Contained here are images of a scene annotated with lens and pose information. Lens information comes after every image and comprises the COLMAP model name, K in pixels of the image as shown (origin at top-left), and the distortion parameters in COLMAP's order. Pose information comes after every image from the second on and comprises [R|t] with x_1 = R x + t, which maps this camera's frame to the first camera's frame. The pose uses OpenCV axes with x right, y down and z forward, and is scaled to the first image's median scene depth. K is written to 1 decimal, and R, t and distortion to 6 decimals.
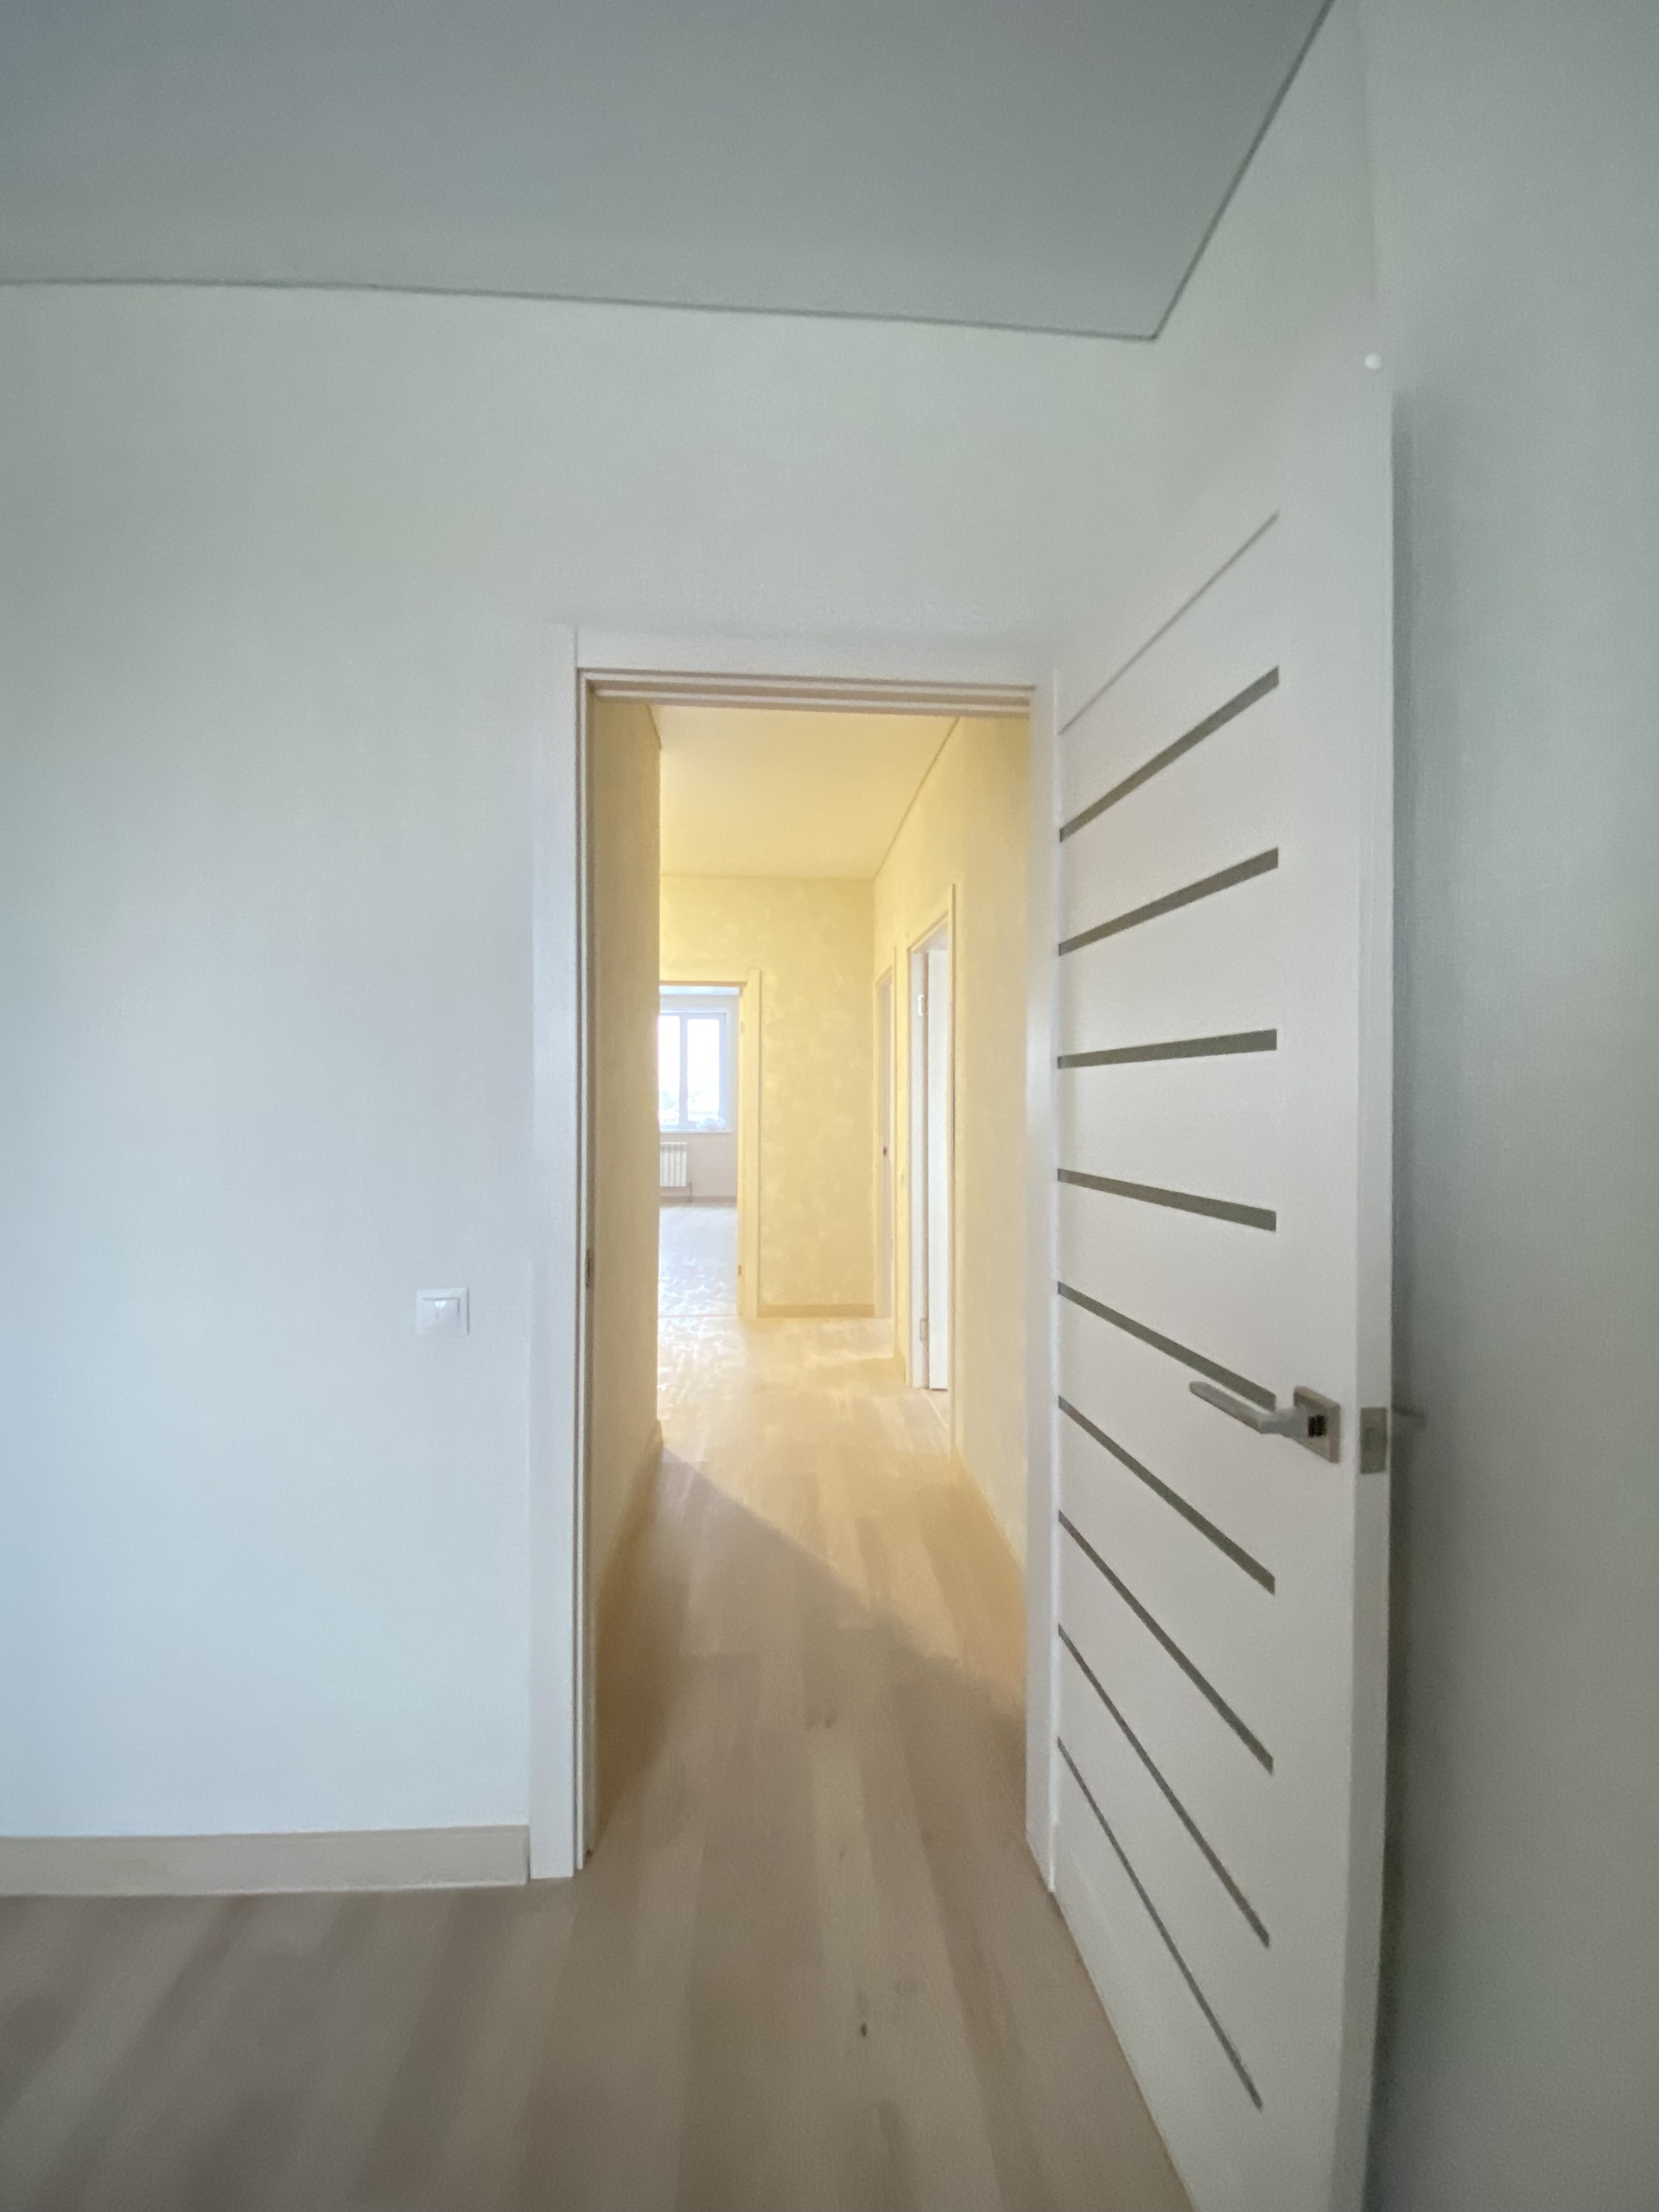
lens RADIAL K [[870.8, 0, 815.1], [0, 870.8, 1105.2], [0, 0, 1]] dist [0.002371, -0.000165]
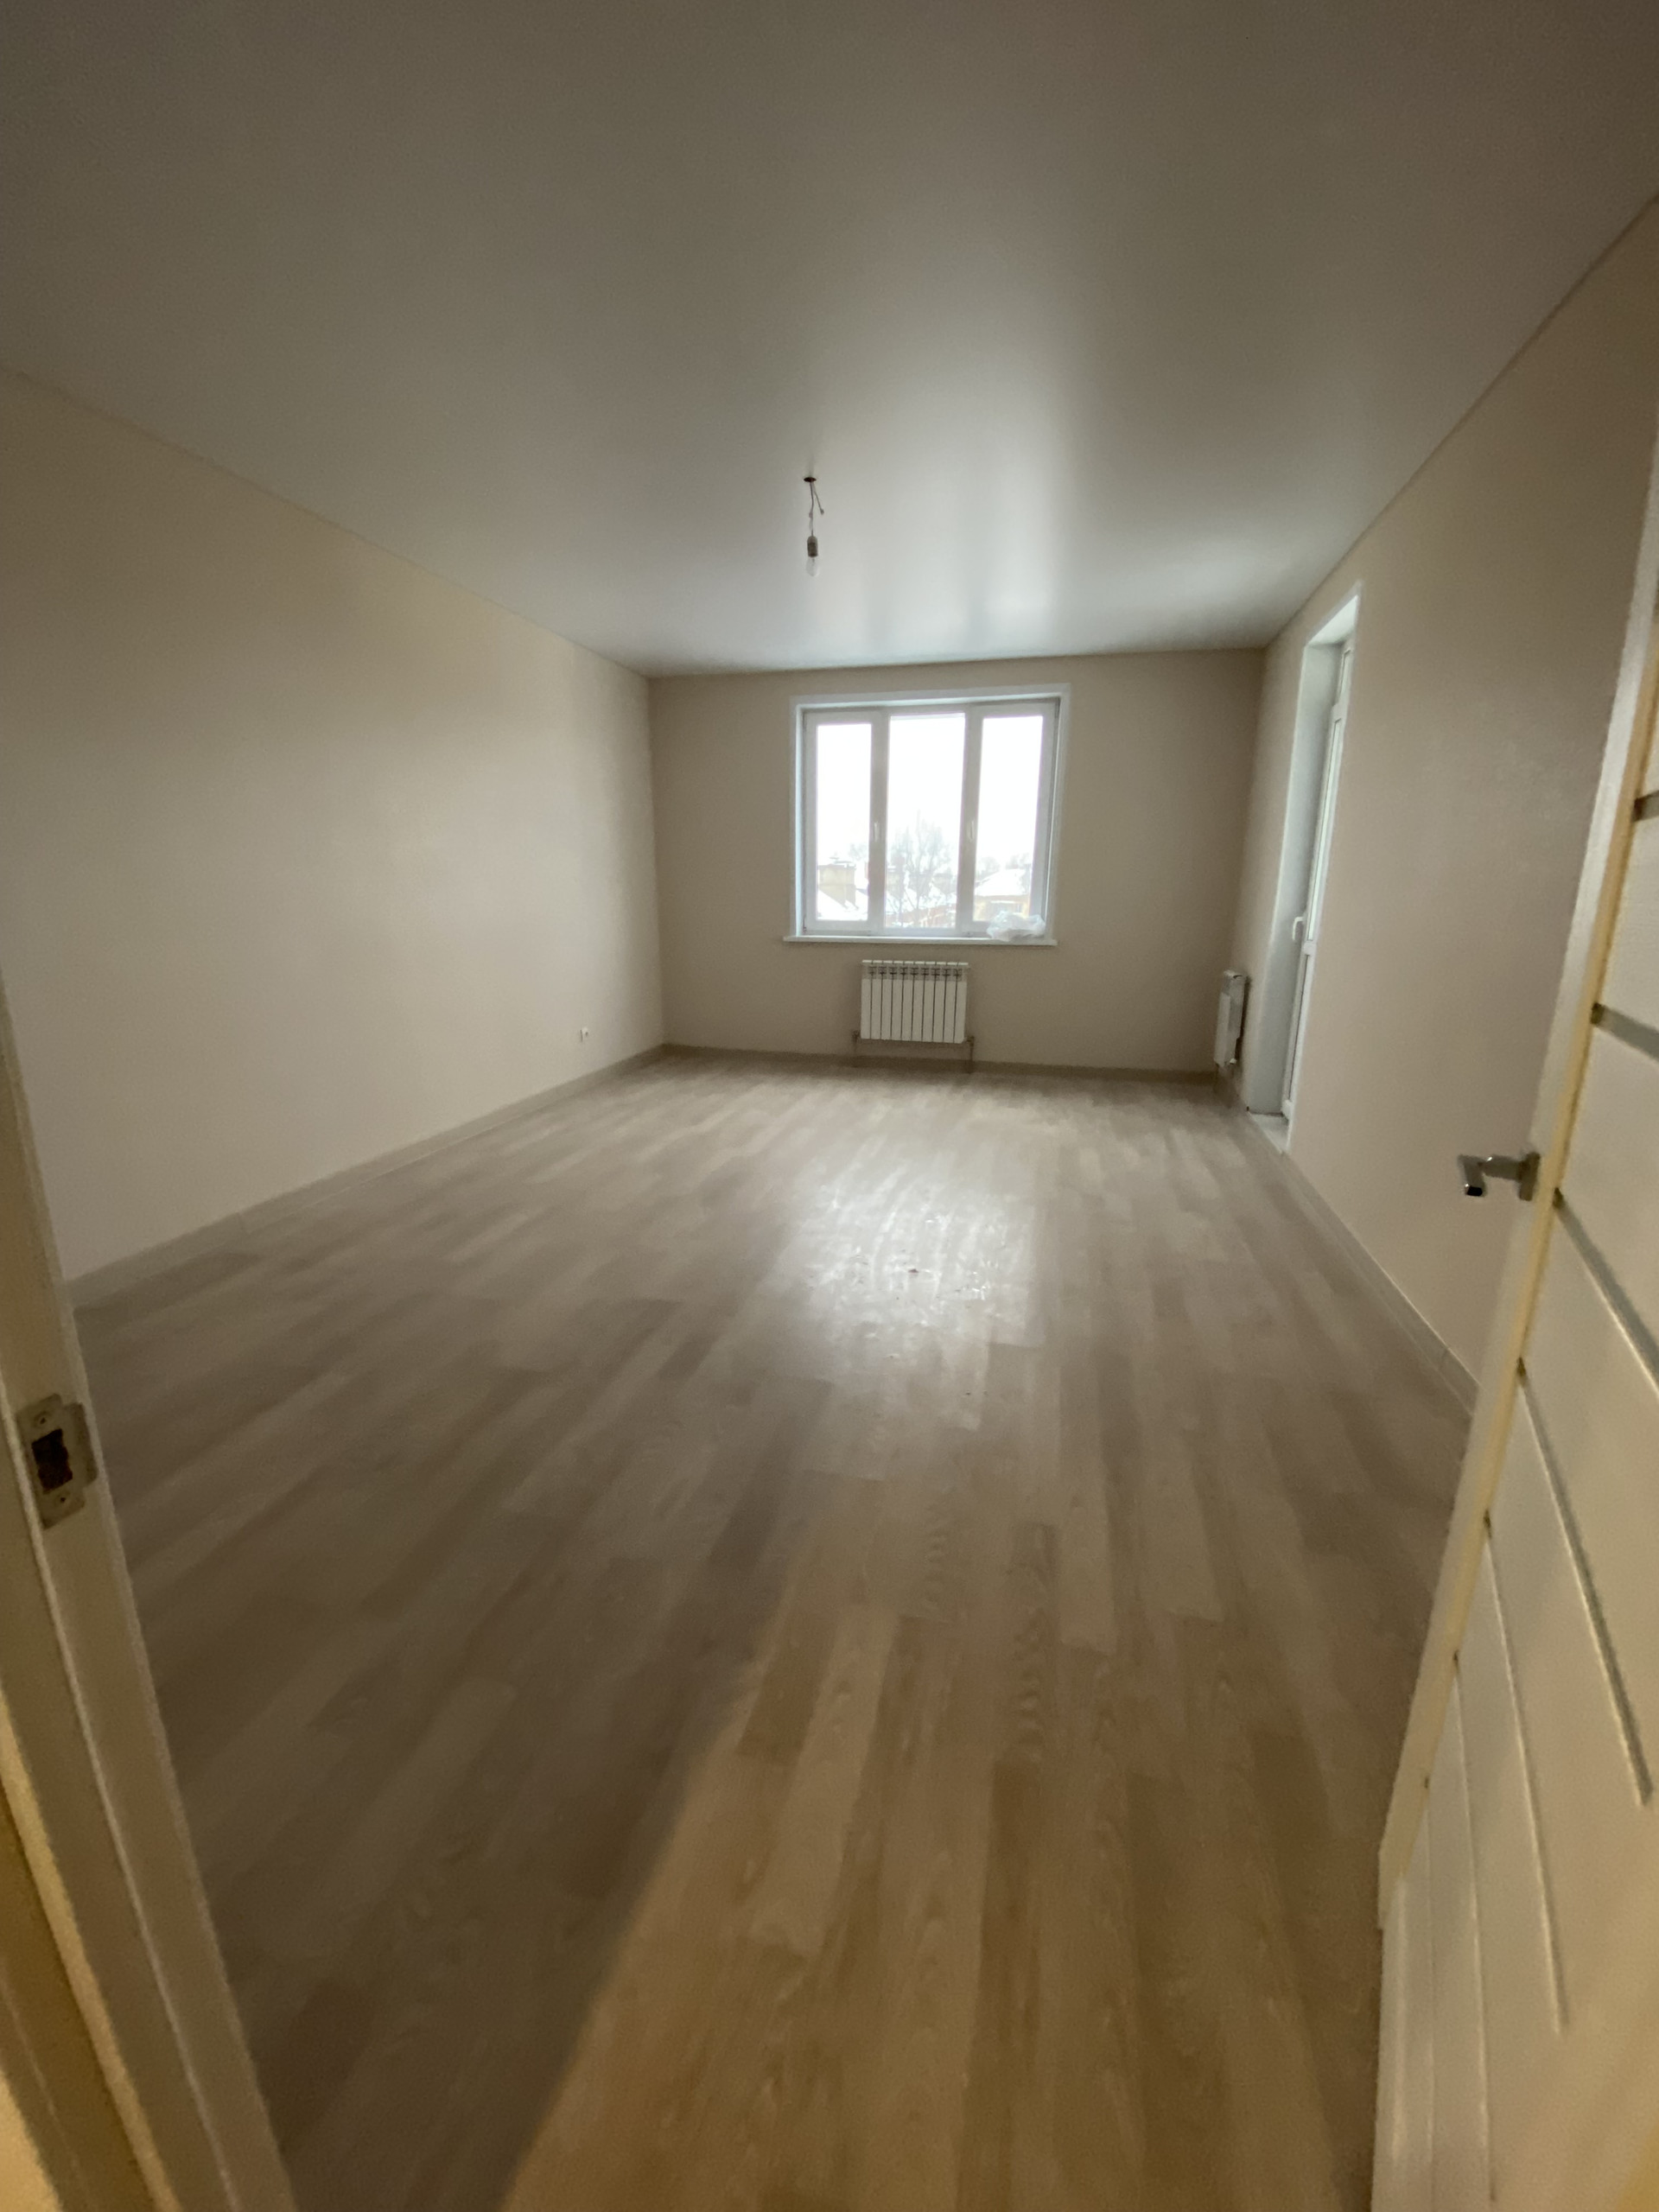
lens RADIAL K [[870.8, 0, 815.1], [0, 870.8, 1105.2], [0, 0, 1]] dist [0.002371, -0.000165]
pose [[0.950346, 0.076103, -0.301747, -0.068841], [-0.000849, 0.970267, 0.242034, -0.001199], [0.311195, -0.229760, 0.922154, 0.457823]]
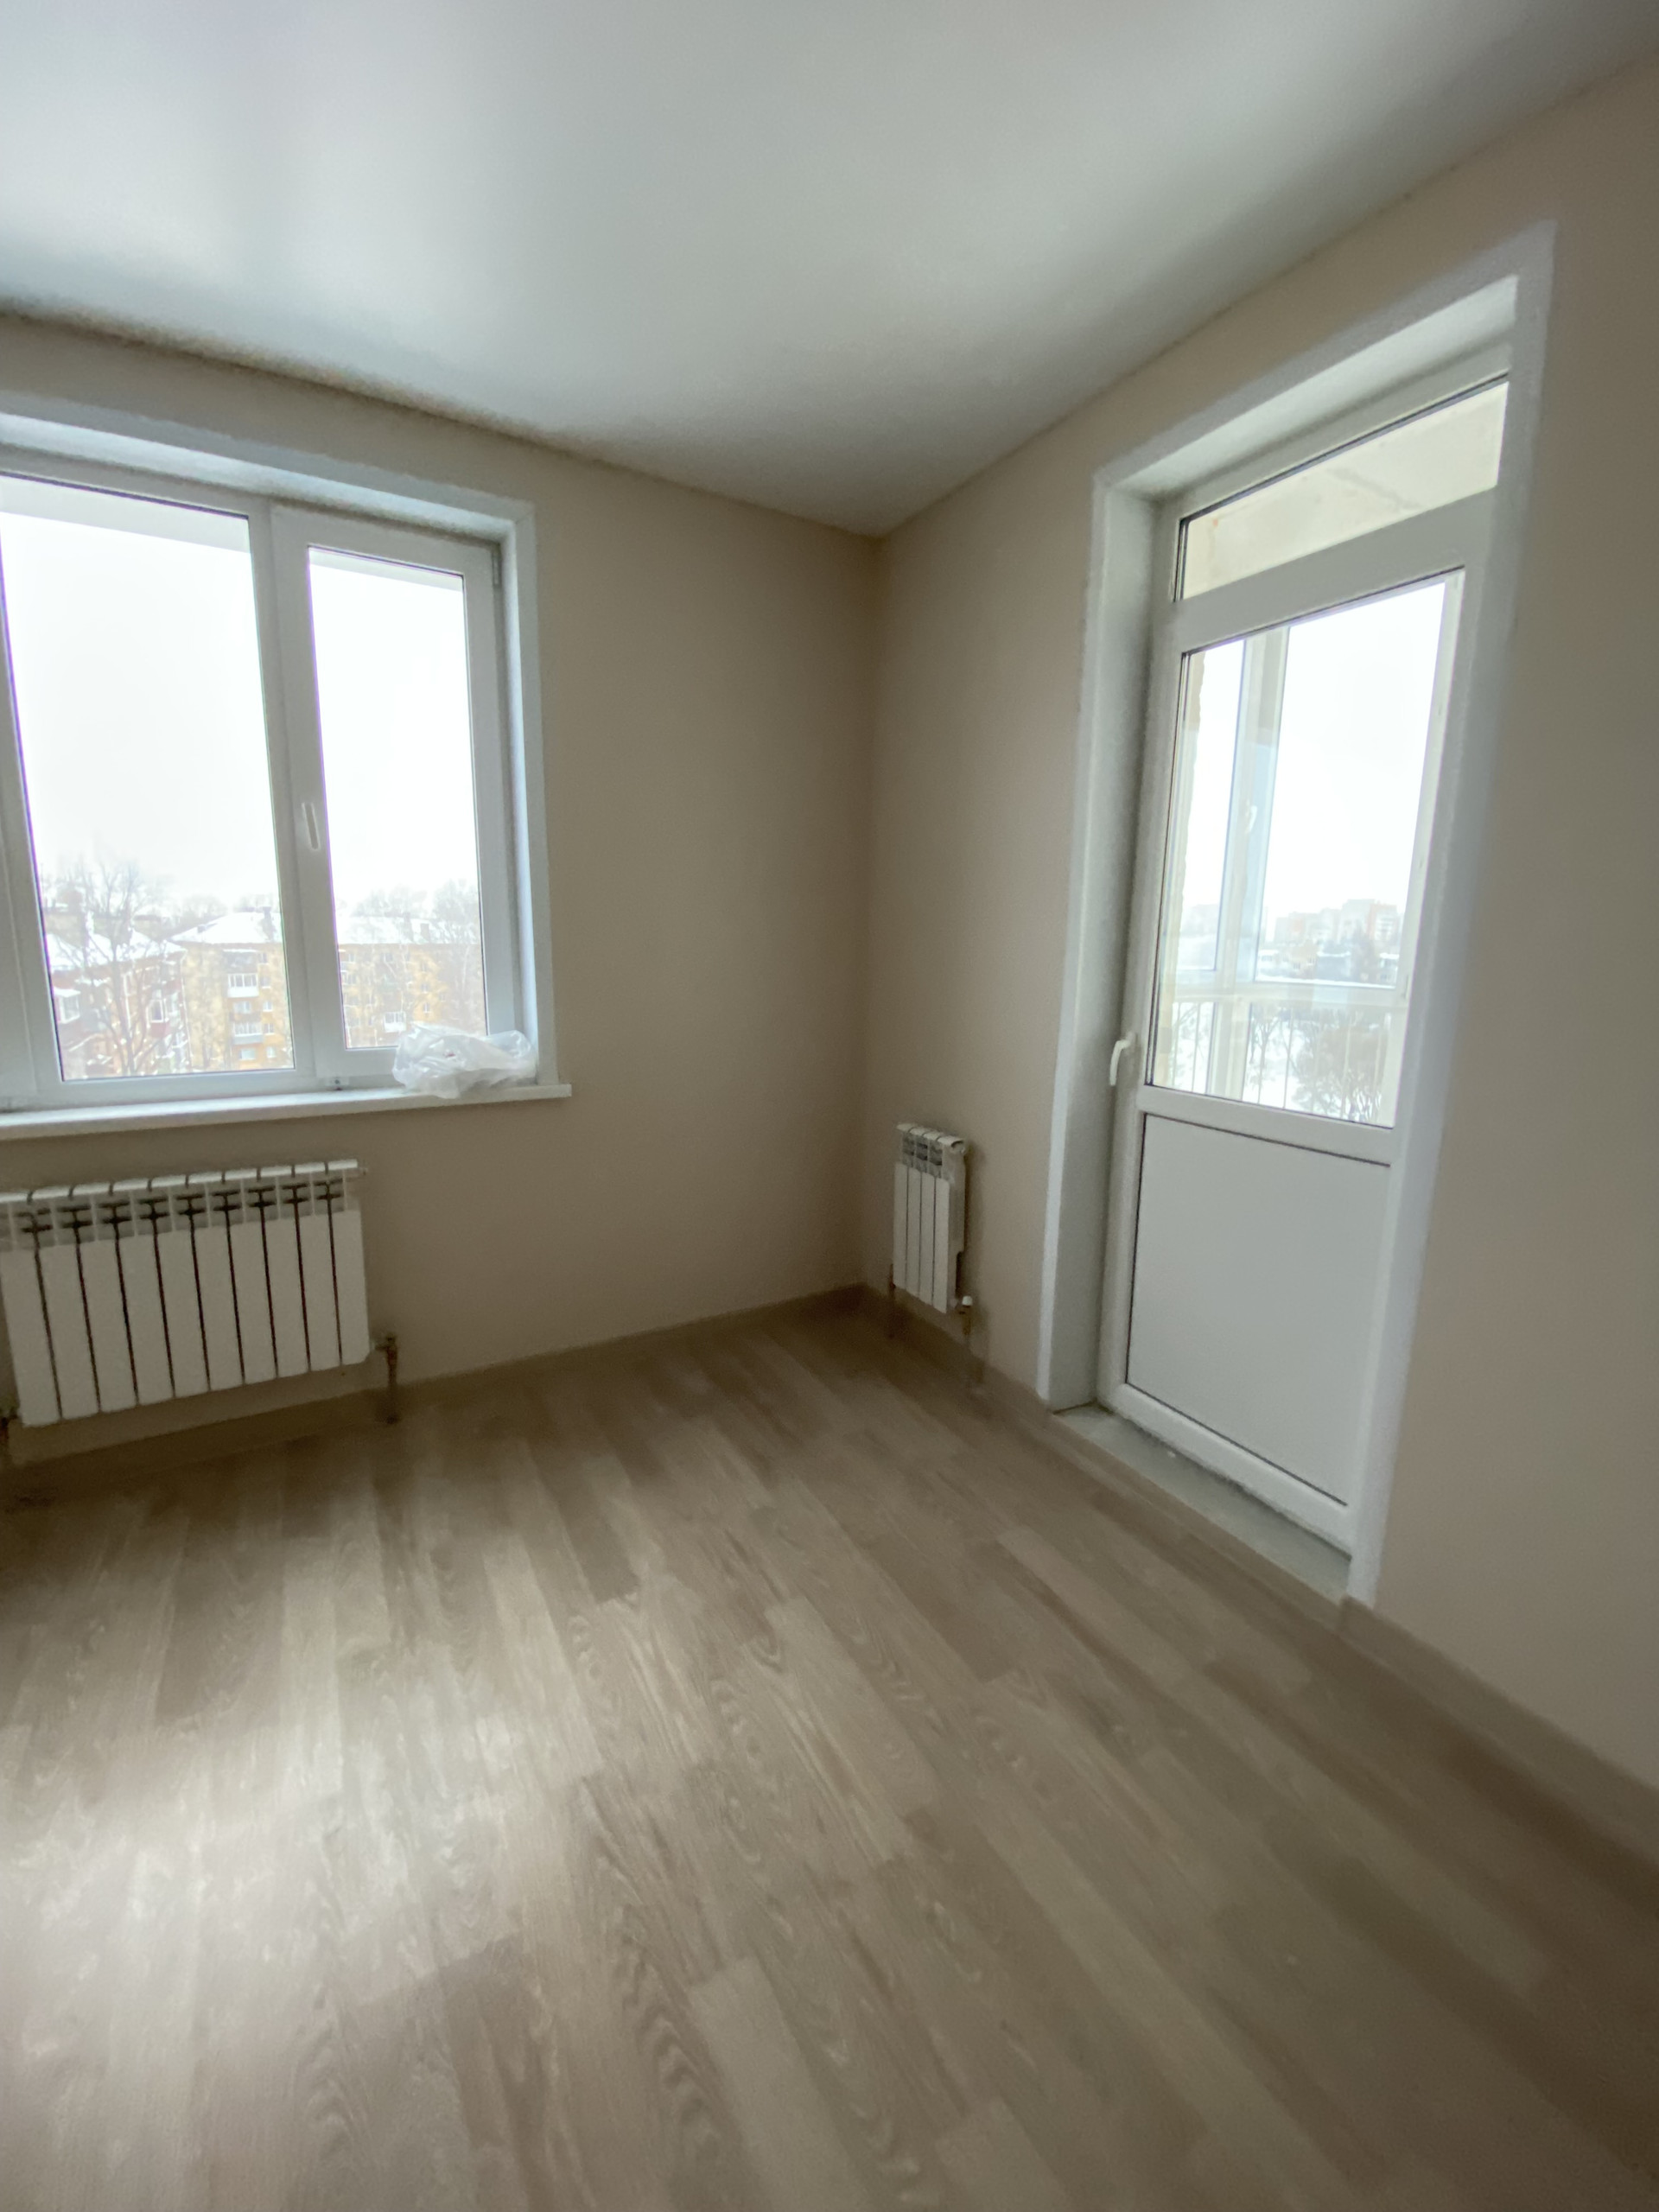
lens RADIAL K [[910.5, 0, 824.9], [0, 910.5, 1094.0], [0, 0, 1]] dist [-0.005725, -0.000683]
pose [[0.897023, -0.065503, 0.437102, -0.141069], [-0.009597, 0.985837, 0.167430, -0.009809], [-0.441879, -0.154384, 0.883690, 0.763158]]
